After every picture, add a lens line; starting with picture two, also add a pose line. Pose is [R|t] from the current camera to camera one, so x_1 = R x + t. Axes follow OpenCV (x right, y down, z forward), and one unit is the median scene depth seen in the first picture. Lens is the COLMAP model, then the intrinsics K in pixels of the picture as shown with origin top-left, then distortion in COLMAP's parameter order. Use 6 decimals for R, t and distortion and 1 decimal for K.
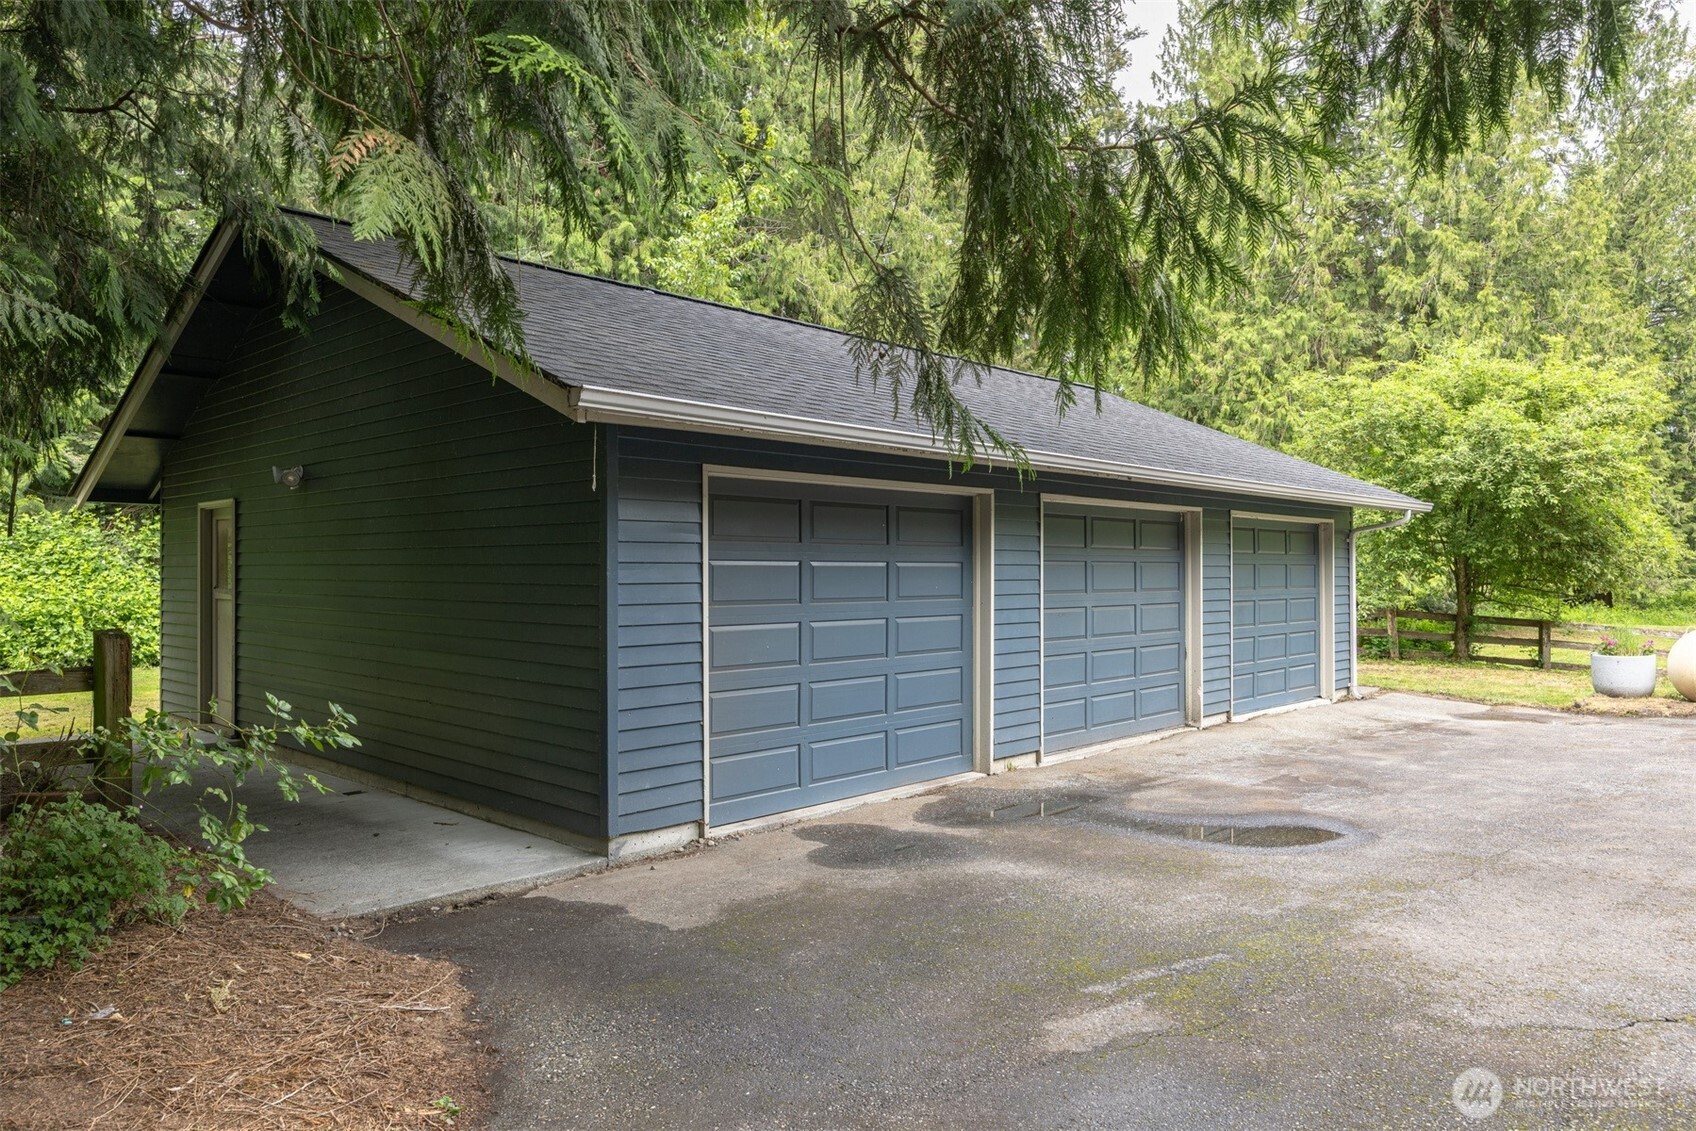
lens RADIAL K [[1170.5, 0, 848.0], [0, 1170.5, 565.5], [0, 0, 1]] dist [-0.000283, -0.000406]
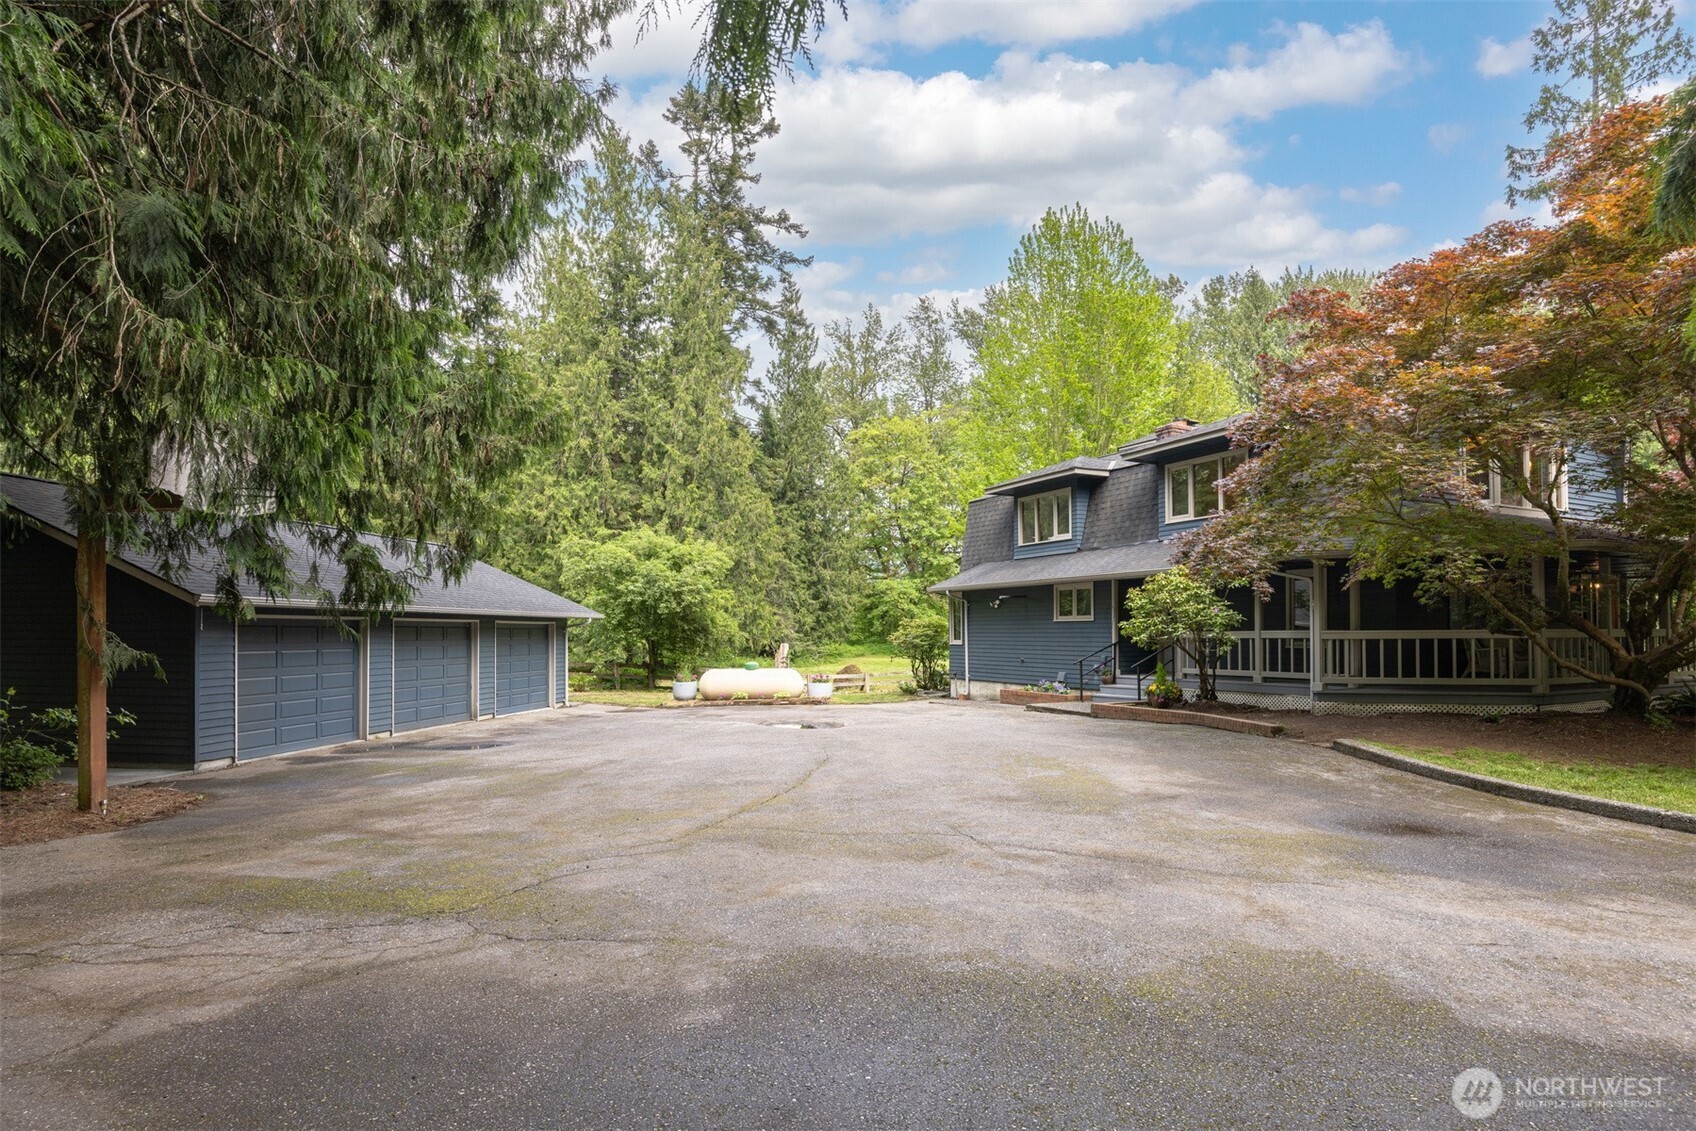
lens RADIAL K [[886.7, 0, 846.3], [0, 886.7, 611.9], [0, 0, 1]] dist [-0.002600, 0.000881]
pose [[0.827340, 0.013628, 0.561536, -0.038447], [-0.002999, 0.999799, -0.019846, -0.020623], [-0.561693, 0.014735, 0.827215, -0.463973]]
